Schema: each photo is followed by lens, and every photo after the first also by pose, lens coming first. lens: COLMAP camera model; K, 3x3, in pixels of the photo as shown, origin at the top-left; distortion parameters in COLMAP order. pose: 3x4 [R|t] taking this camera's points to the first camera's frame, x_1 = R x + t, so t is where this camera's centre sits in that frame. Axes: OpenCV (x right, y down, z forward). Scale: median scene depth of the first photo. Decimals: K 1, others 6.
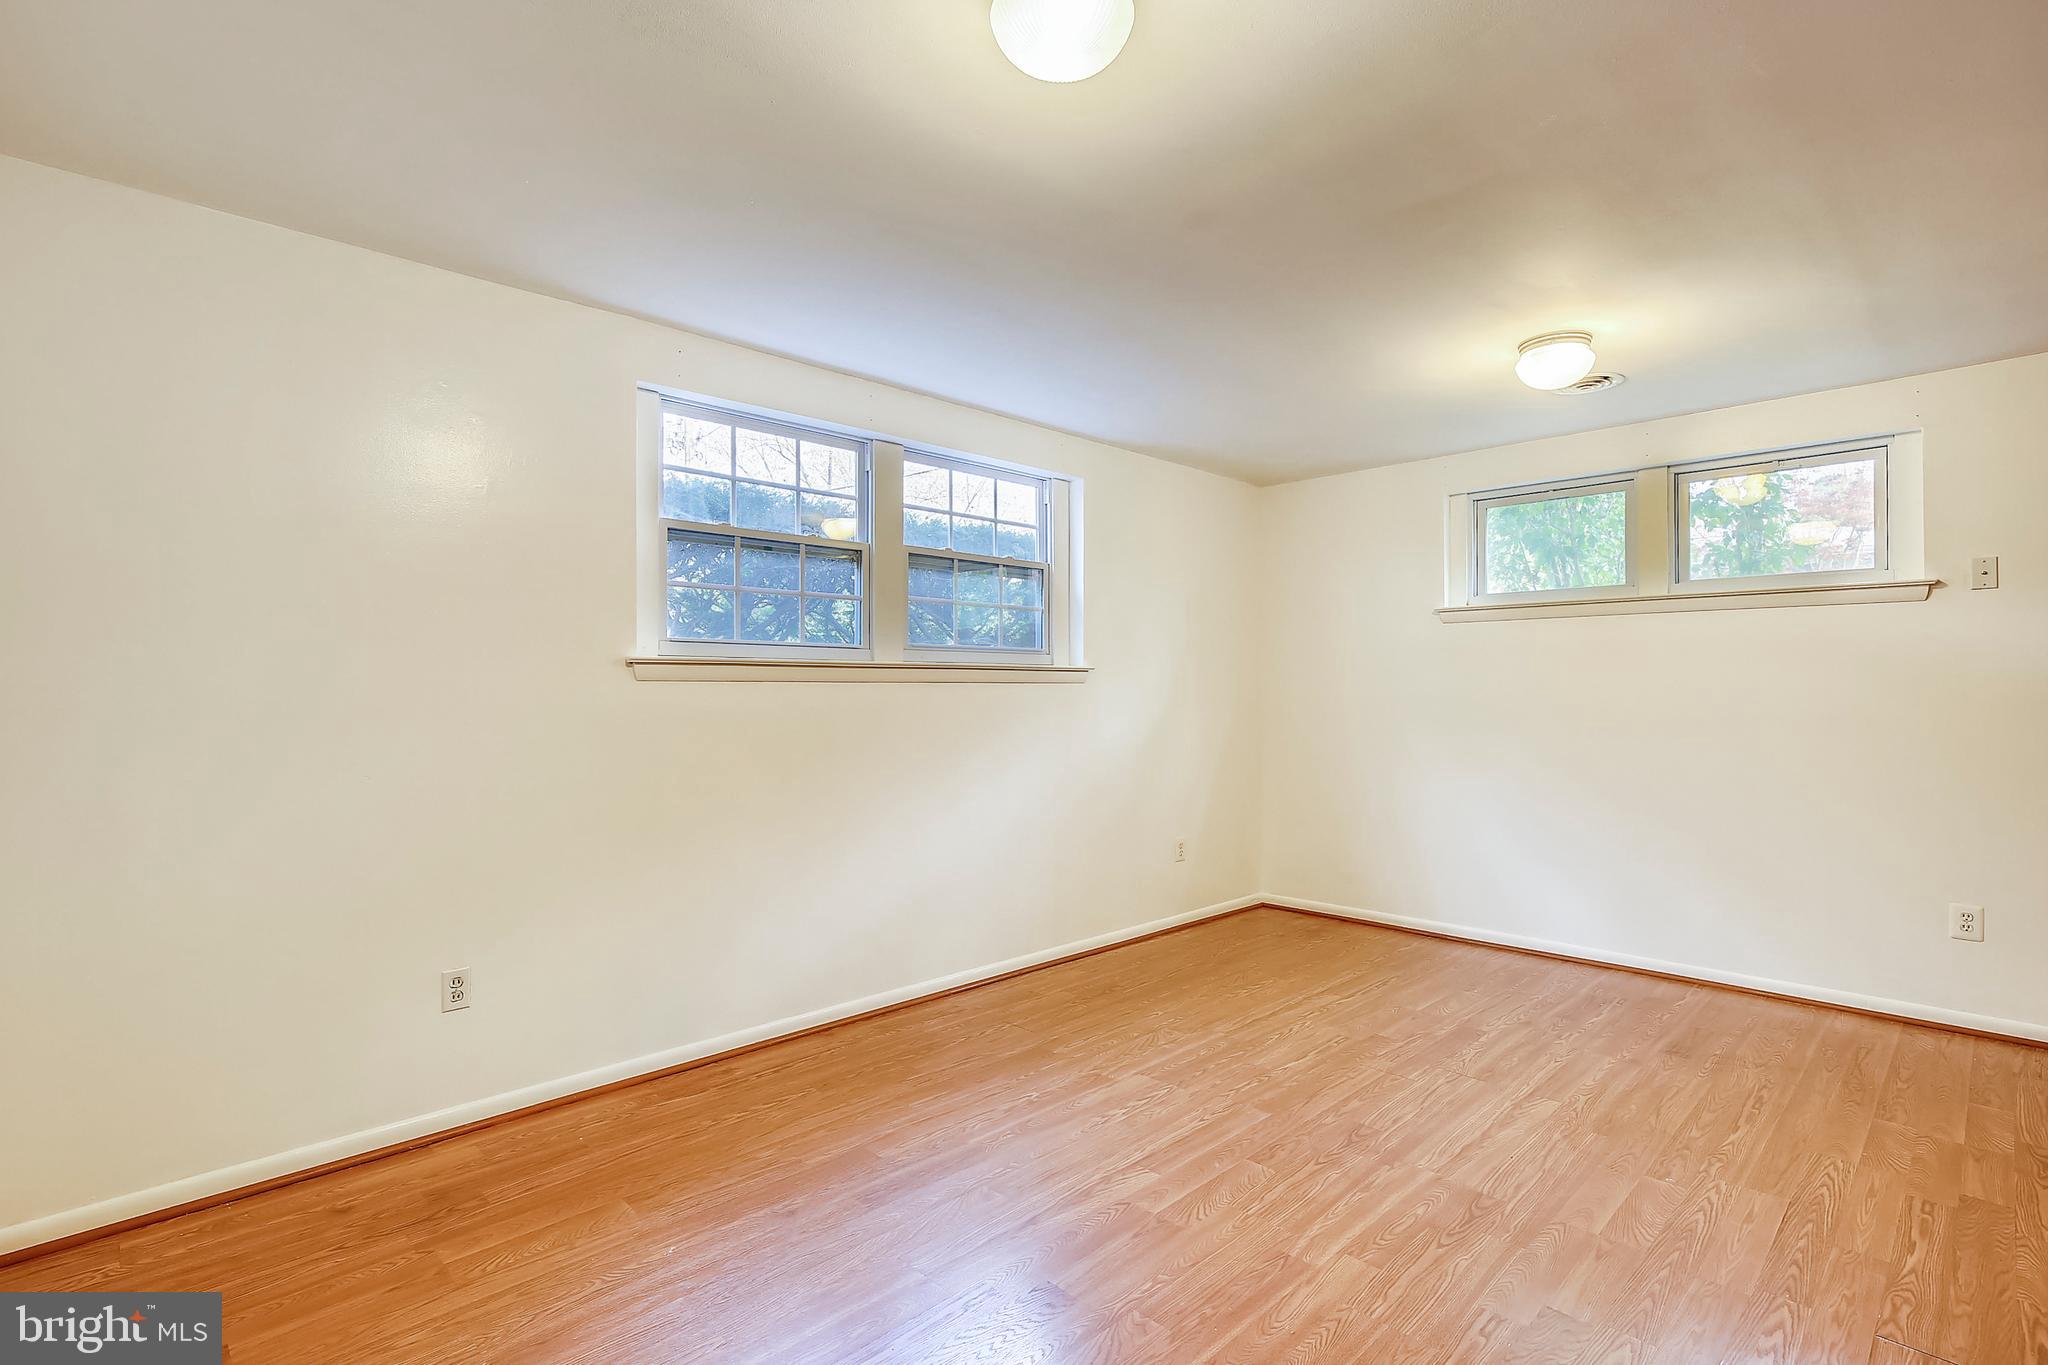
lens RADIAL K [[989.1, 0, 1024.0], [0, 989.1, 682.5], [0, 0, 1]] dist [0.003107, 0.001534]
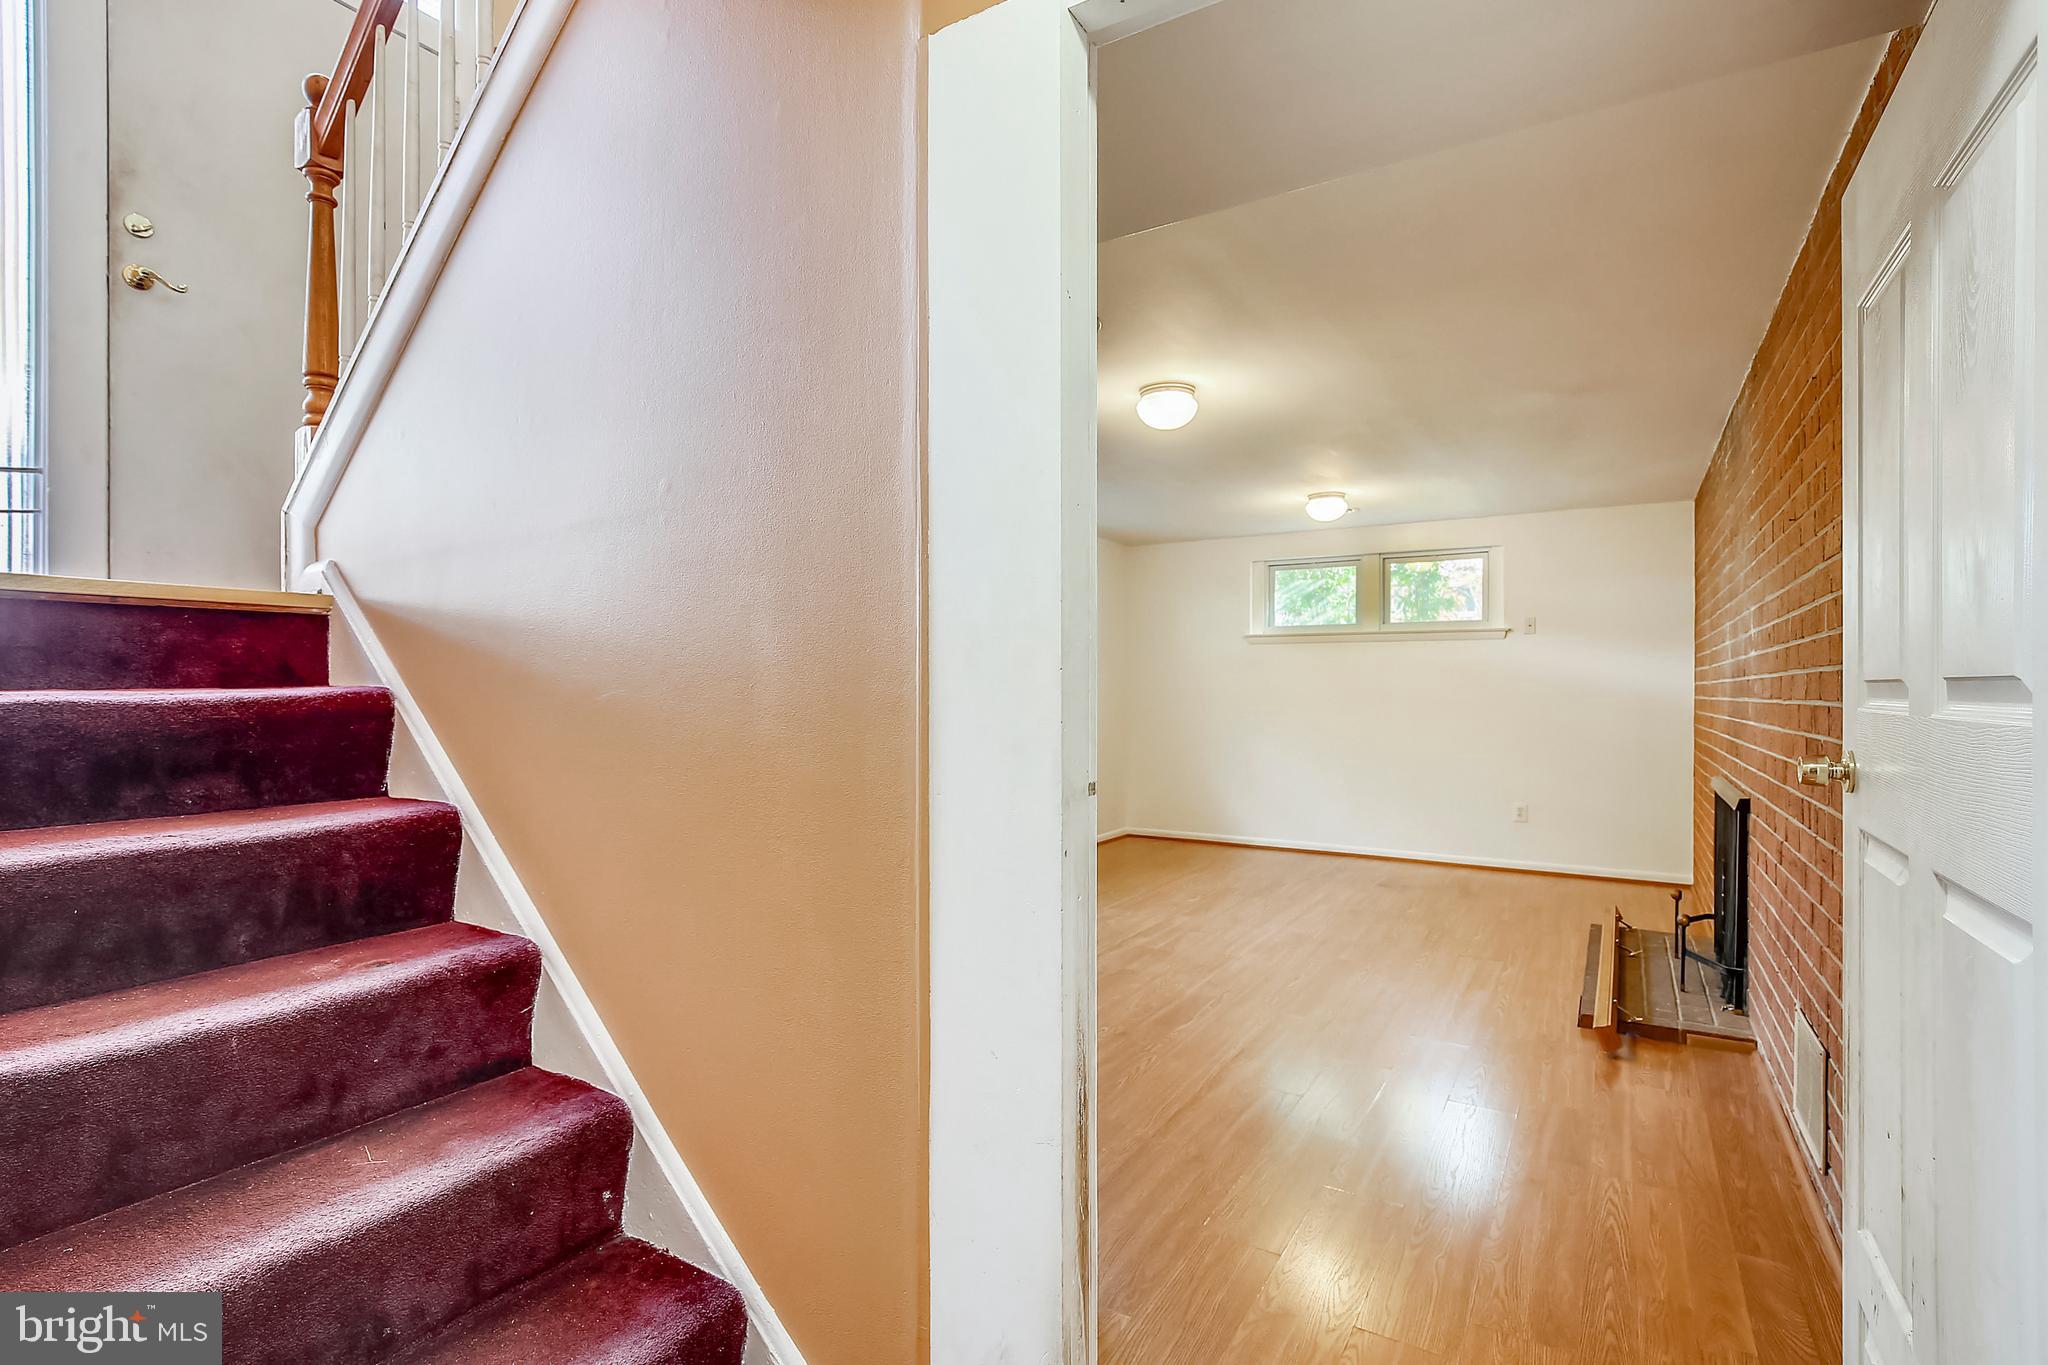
lens RADIAL K [[969.5, 0, 1020.7], [0, 969.5, 687.3], [0, 0, 1]] dist [-0.006169, 0.006079]
pose [[0.972911, 0.000967, 0.231176, -0.356310], [-0.003387, 0.999944, 0.010072, -0.008929], [-0.231153, -0.010582, 0.972860, -0.508790]]
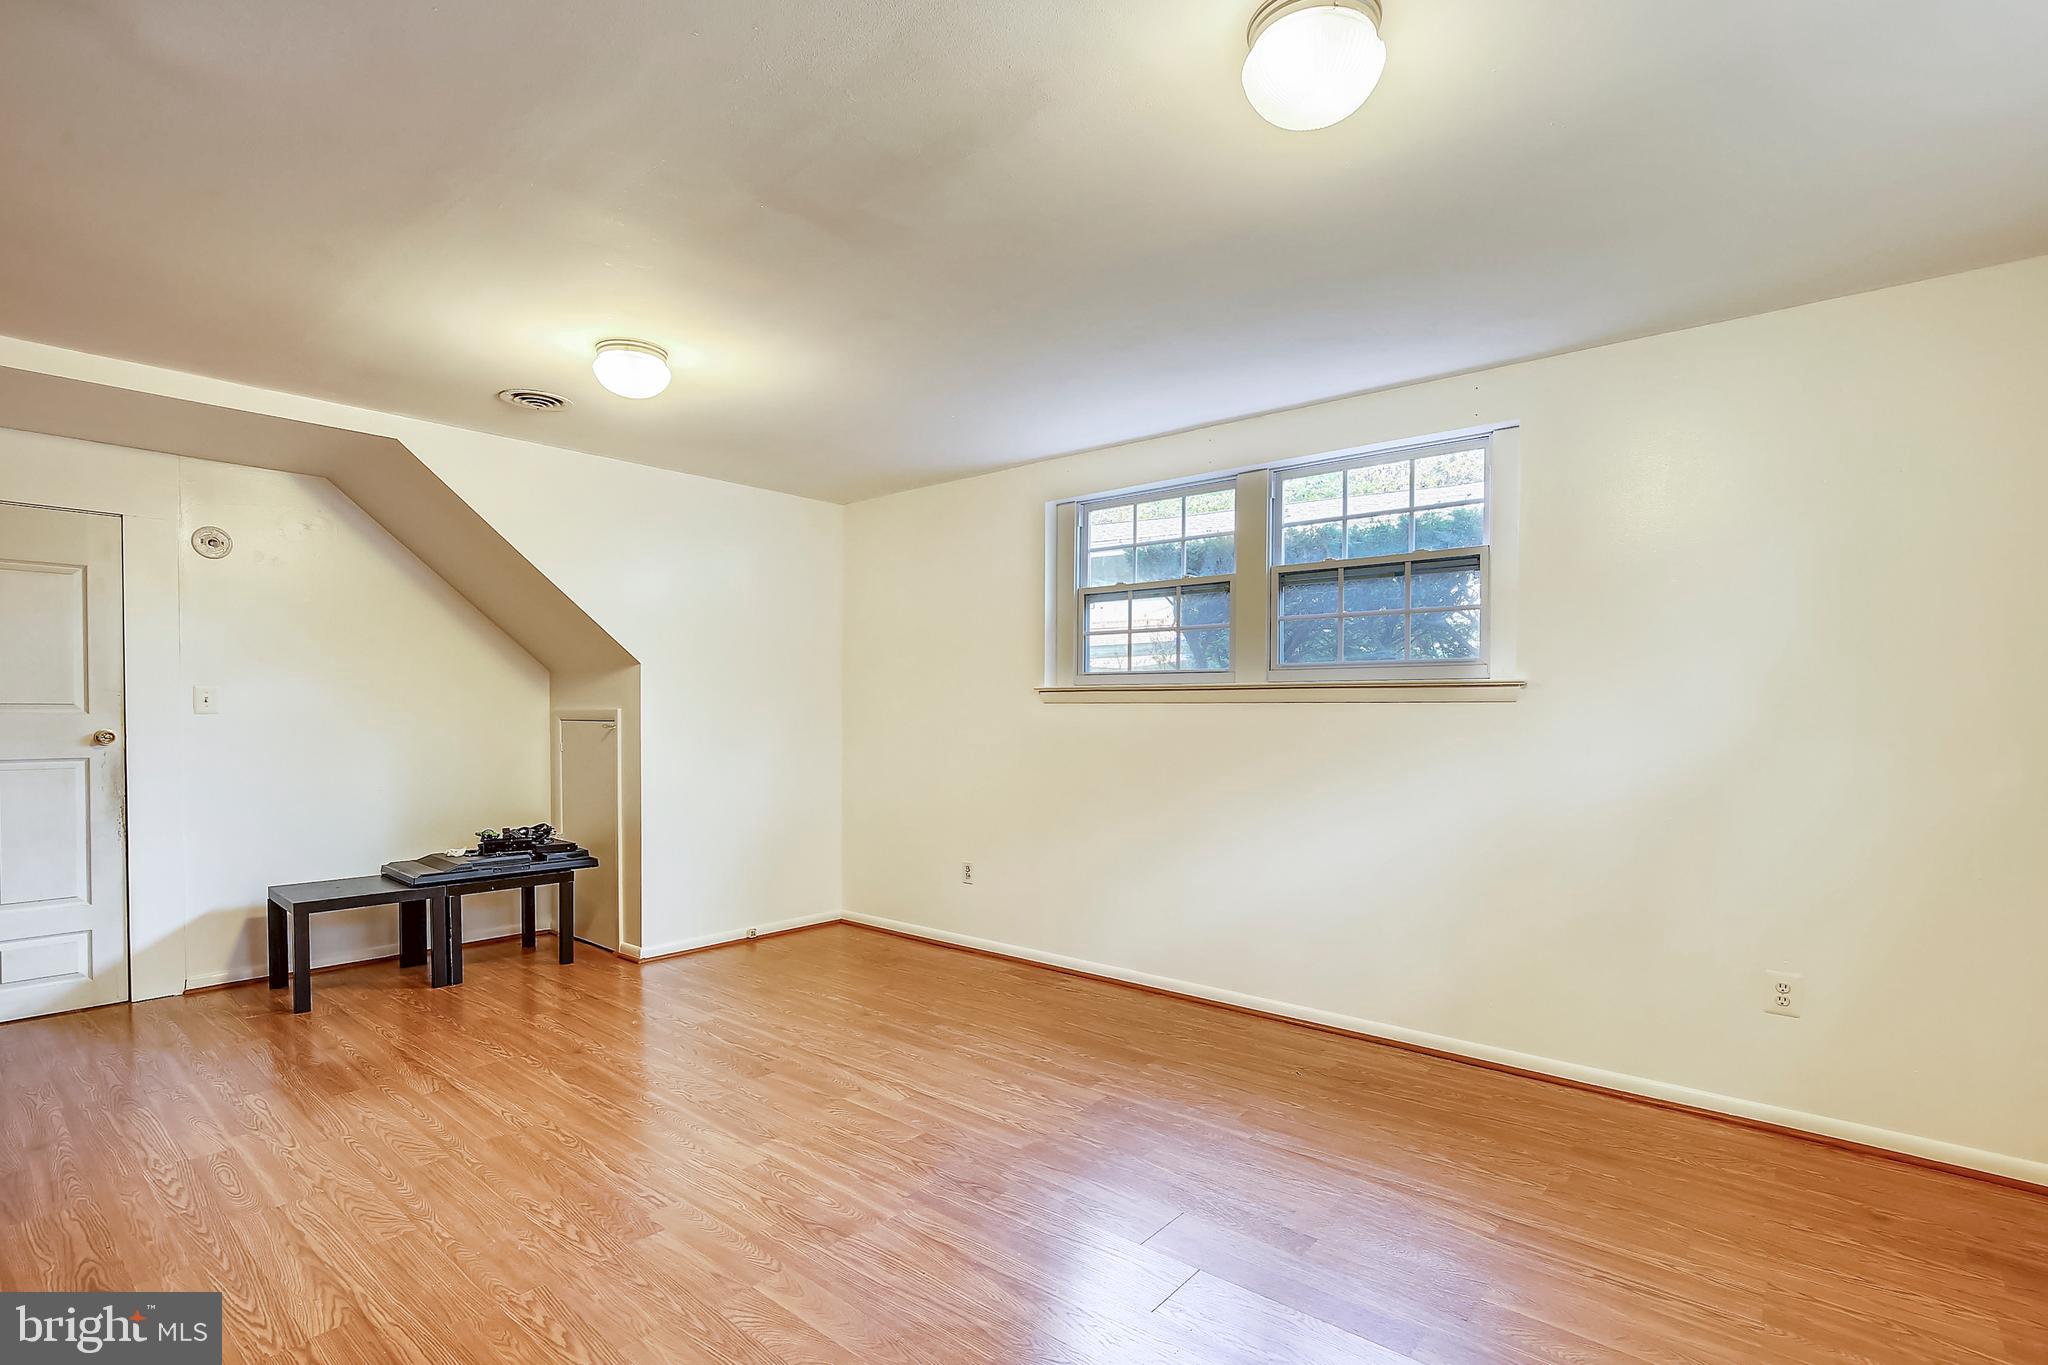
lens RADIAL K [[962.4, 0, 1029.8], [0, 962.4, 734.1], [0, 0, 1]] dist [-0.004386, -0.000094]
pose [[0.085949, 0.022727, -0.996040, 0.859683], [0.003220, 0.999728, 0.023089, 0.008179], [0.996294, -0.005192, 0.085852, 0.682161]]
